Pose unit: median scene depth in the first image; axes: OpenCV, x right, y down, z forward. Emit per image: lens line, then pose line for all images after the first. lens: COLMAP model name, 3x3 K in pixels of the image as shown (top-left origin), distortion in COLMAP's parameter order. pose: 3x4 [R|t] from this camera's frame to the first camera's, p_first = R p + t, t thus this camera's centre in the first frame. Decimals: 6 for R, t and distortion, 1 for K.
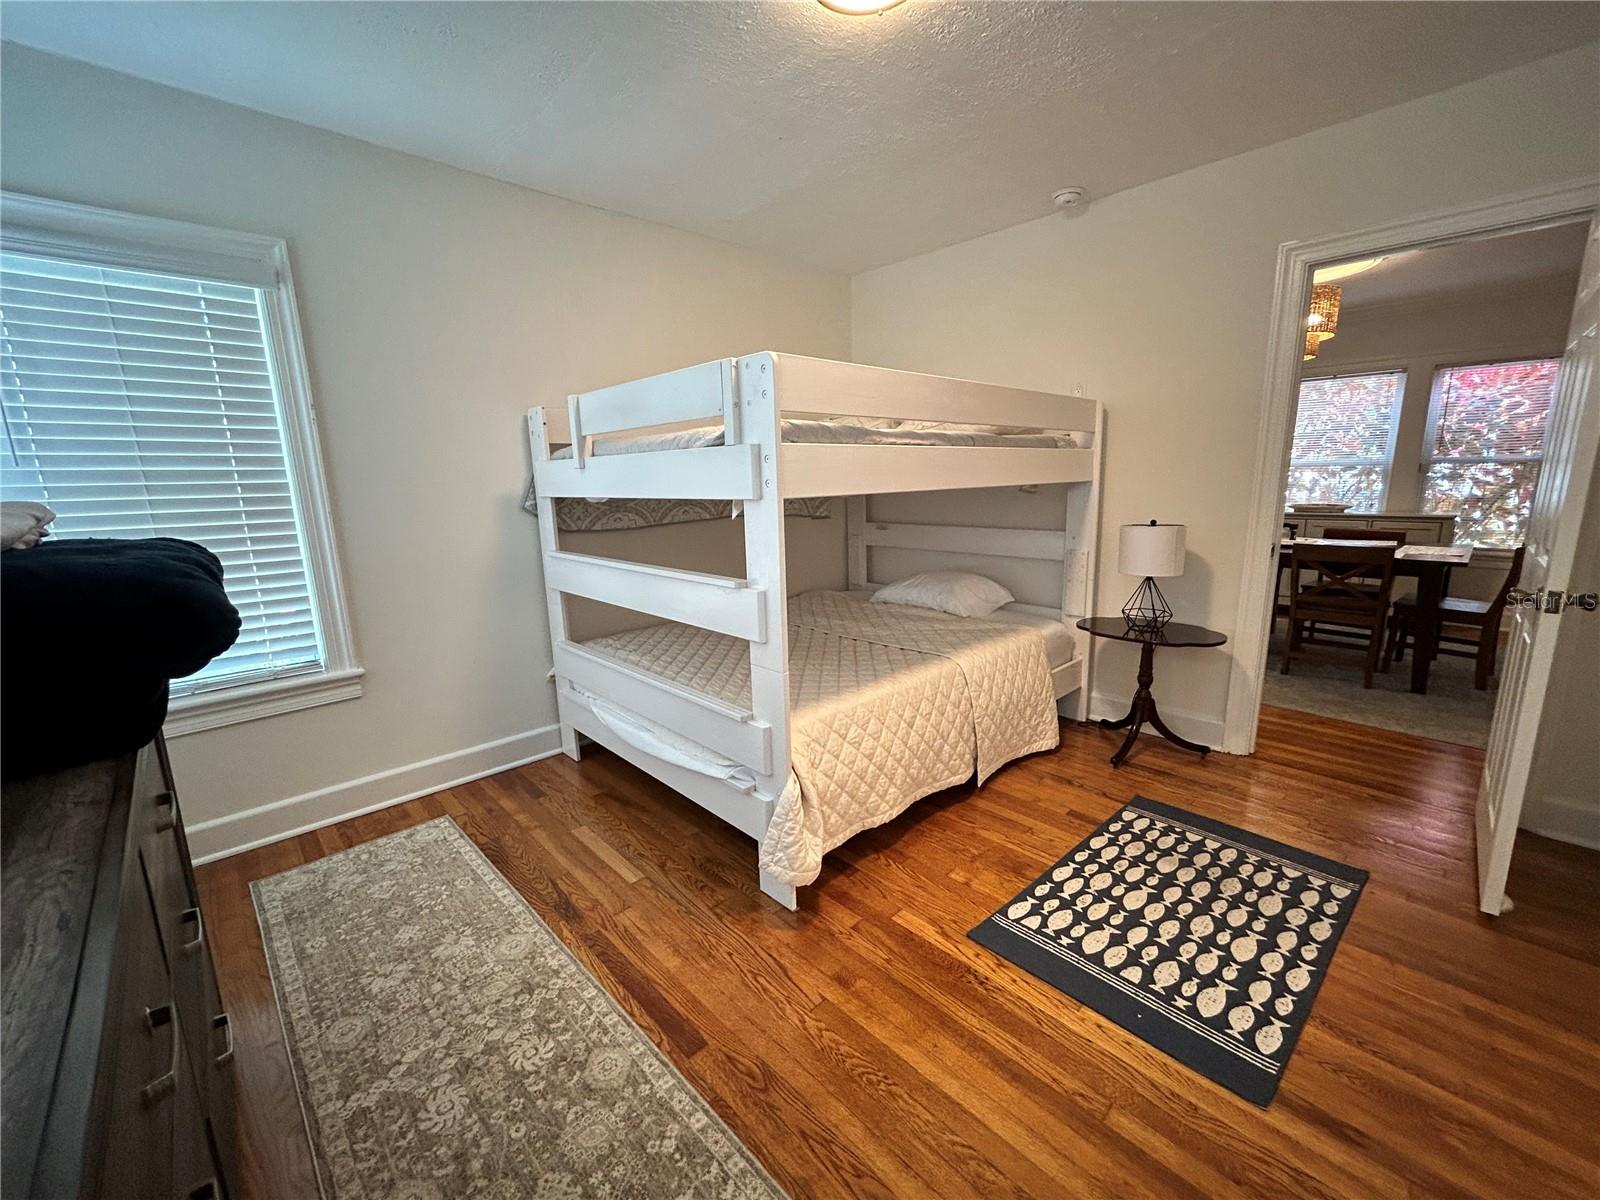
lens RADIAL K [[640.6, 0, 802.1], [0, 640.6, 603.0], [0, 0, 1]] dist [-0.004047, 0.000790]
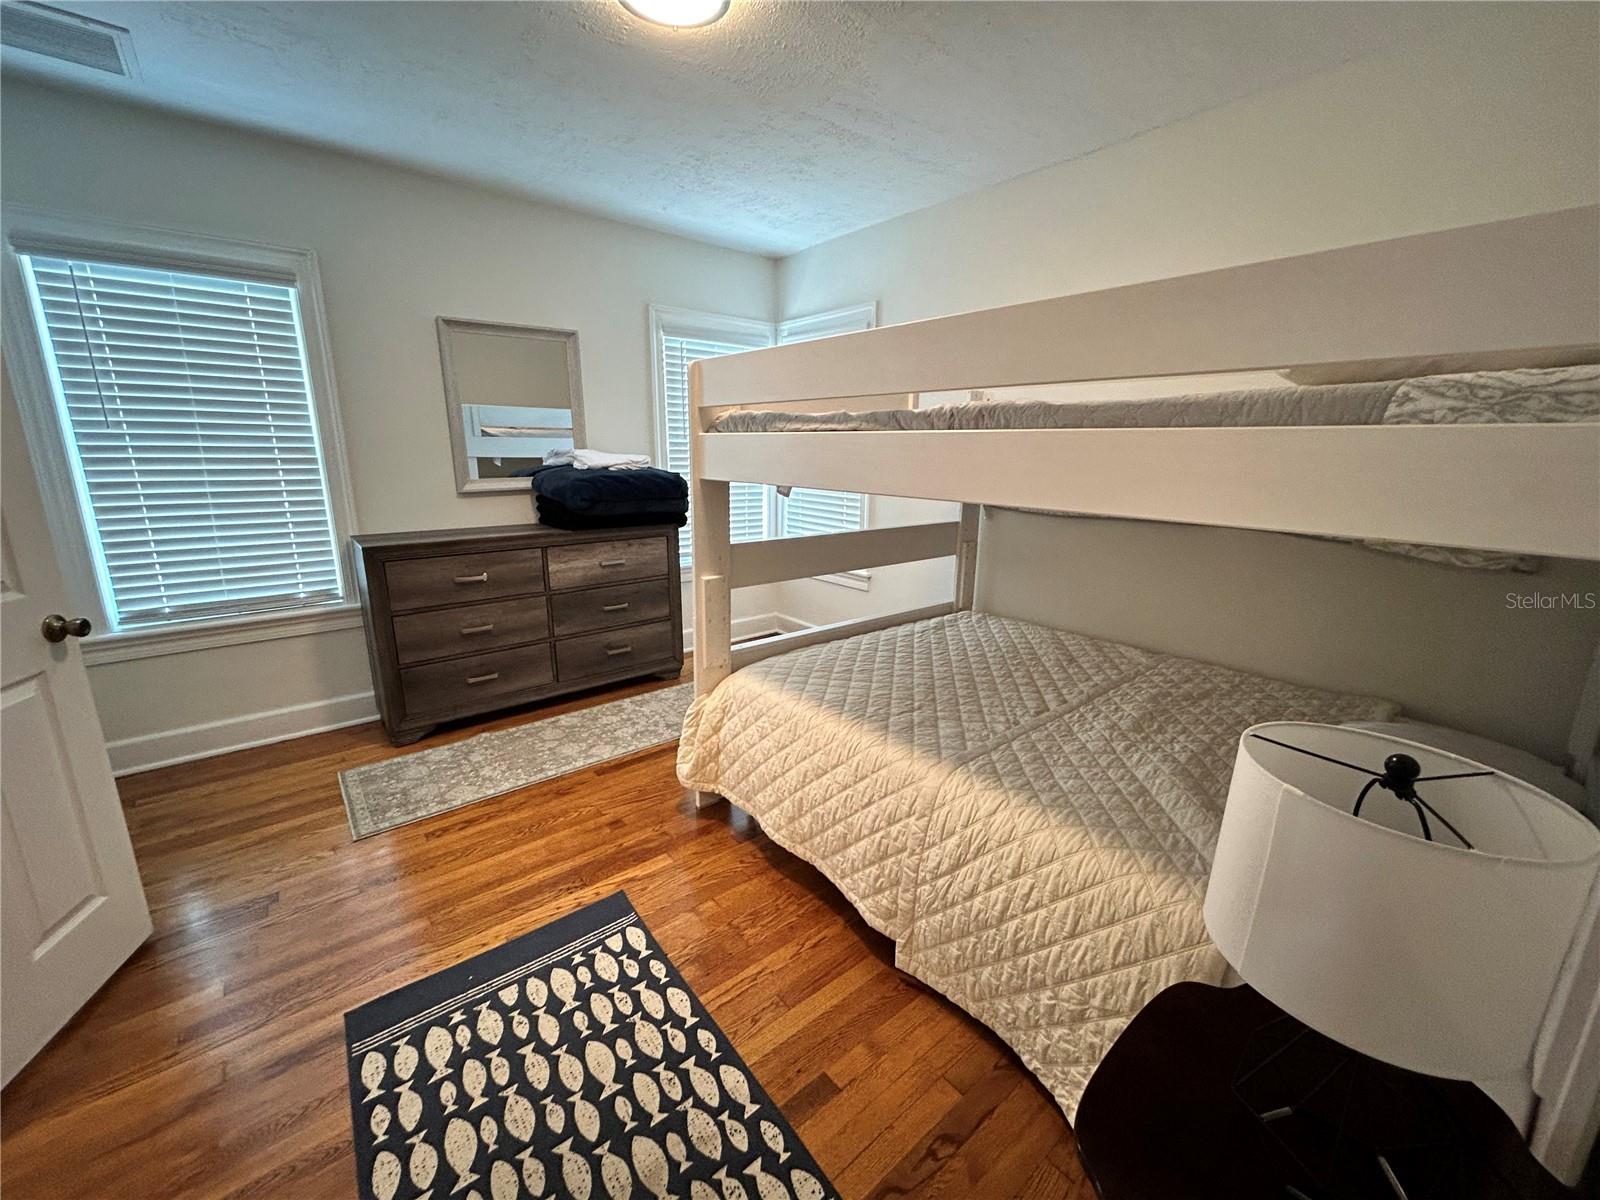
lens RADIAL K [[640.6, 0, 801.8], [0, 640.6, 598.4], [0, 0, 1]] dist [-0.004047, 0.000790]
pose [[-0.072071, 0.252831, -0.964822, 1.196047], [-0.195557, 0.944980, 0.262239, -0.308449], [0.978041, 0.207578, -0.018662, 1.251608]]
